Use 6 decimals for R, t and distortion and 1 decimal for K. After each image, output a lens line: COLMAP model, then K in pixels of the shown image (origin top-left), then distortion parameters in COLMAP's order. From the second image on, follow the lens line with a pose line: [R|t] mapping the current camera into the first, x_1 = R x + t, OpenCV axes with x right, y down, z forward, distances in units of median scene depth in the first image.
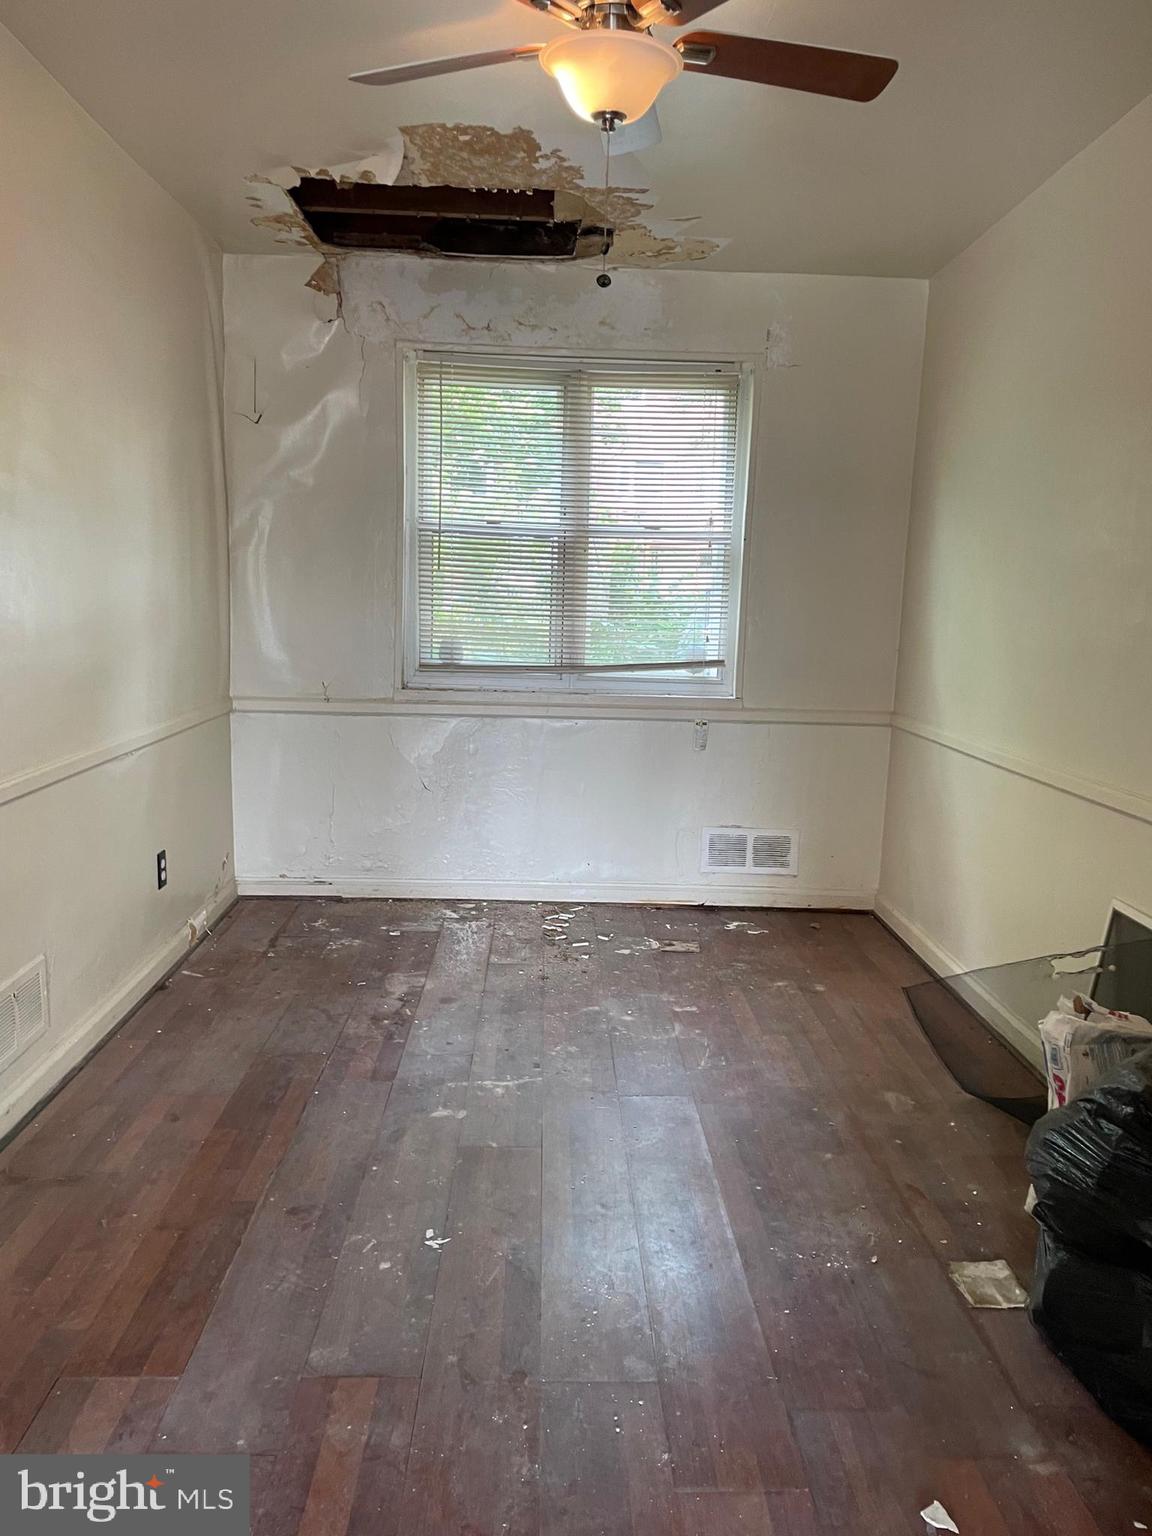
lens RADIAL K [[1152.1, 0, 581.7], [0, 1152.1, 775.6], [0, 0, 1]] dist [0.077618, -0.005310]
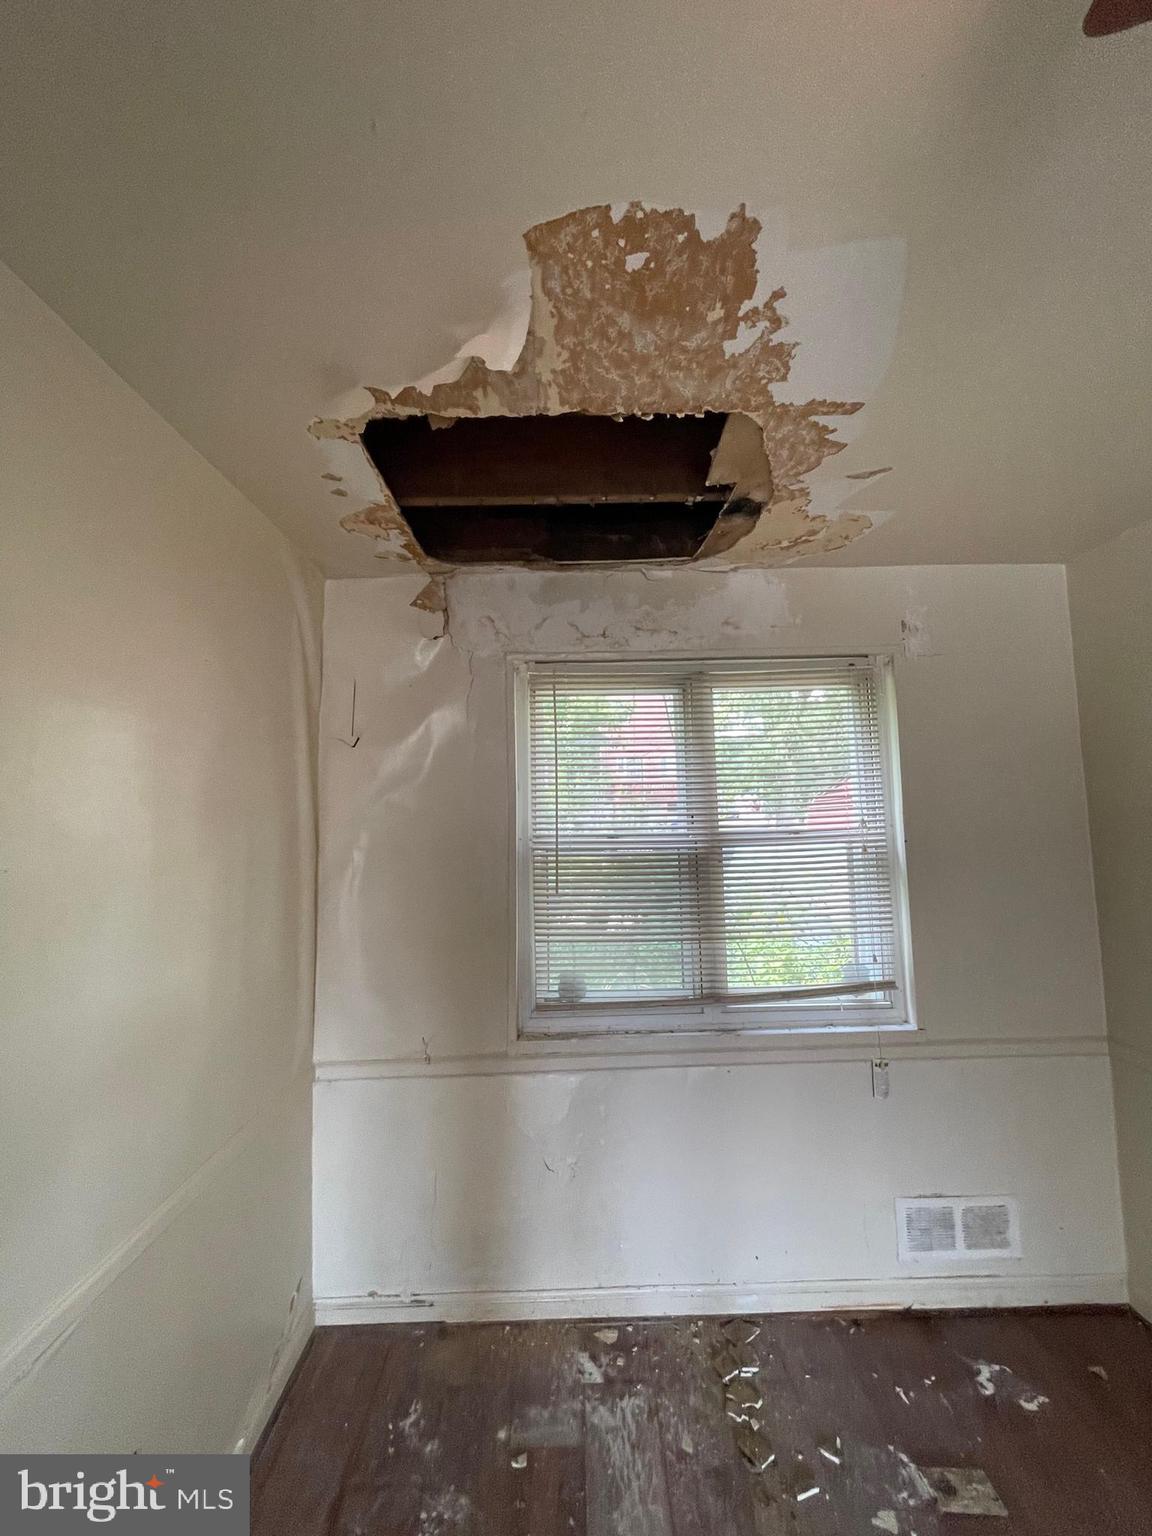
lens RADIAL K [[621.4, 0, 568.6], [0, 621.4, 761.5], [0, 0, 1]] dist [-0.000055, -0.000108]
pose [[0.997881, -0.056044, -0.033048, -0.096042], [0.045541, 0.964425, -0.260404, -0.156266], [0.046466, 0.258347, 0.964934, 0.537452]]
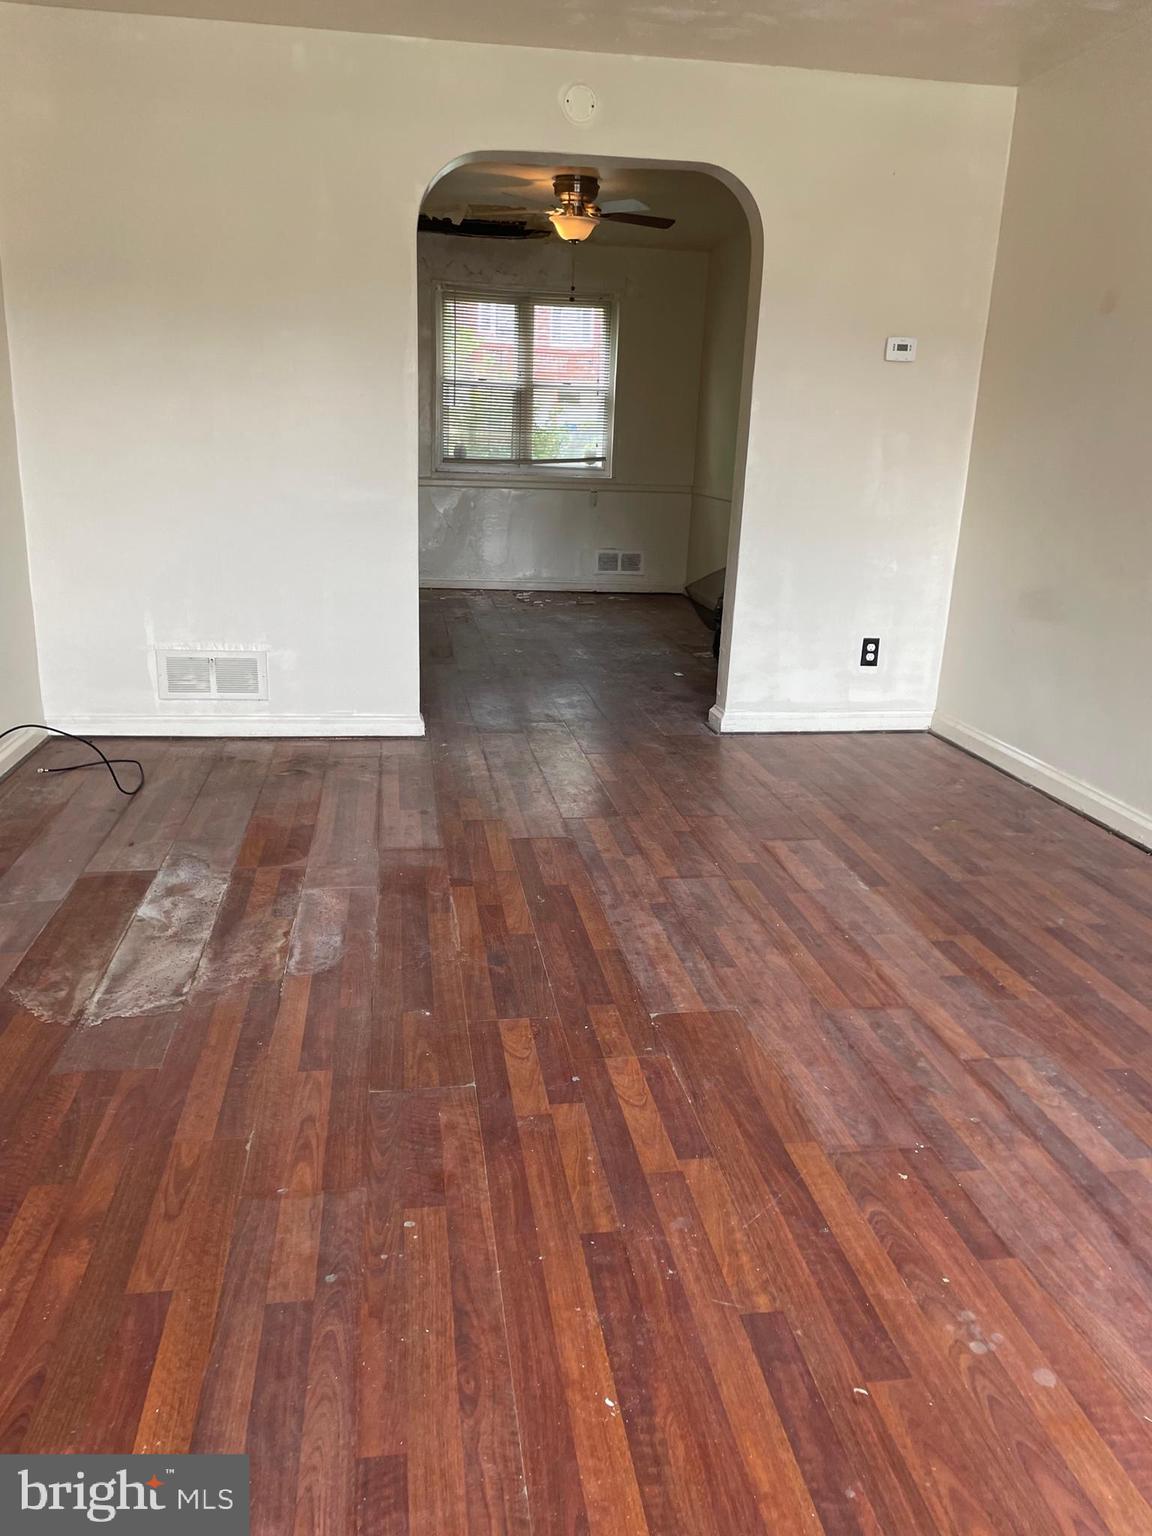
lens RADIAL K [[1152.1, 0, 587.1], [0, 1152.1, 770.1], [0, 0, 1]] dist [0.077618, -0.005310]
pose [[0.991288, -0.031193, 0.127967, -0.174669], [0.013036, 0.990018, 0.140339, 0.148507], [-0.131067, -0.137448, 0.981799, -0.981030]]
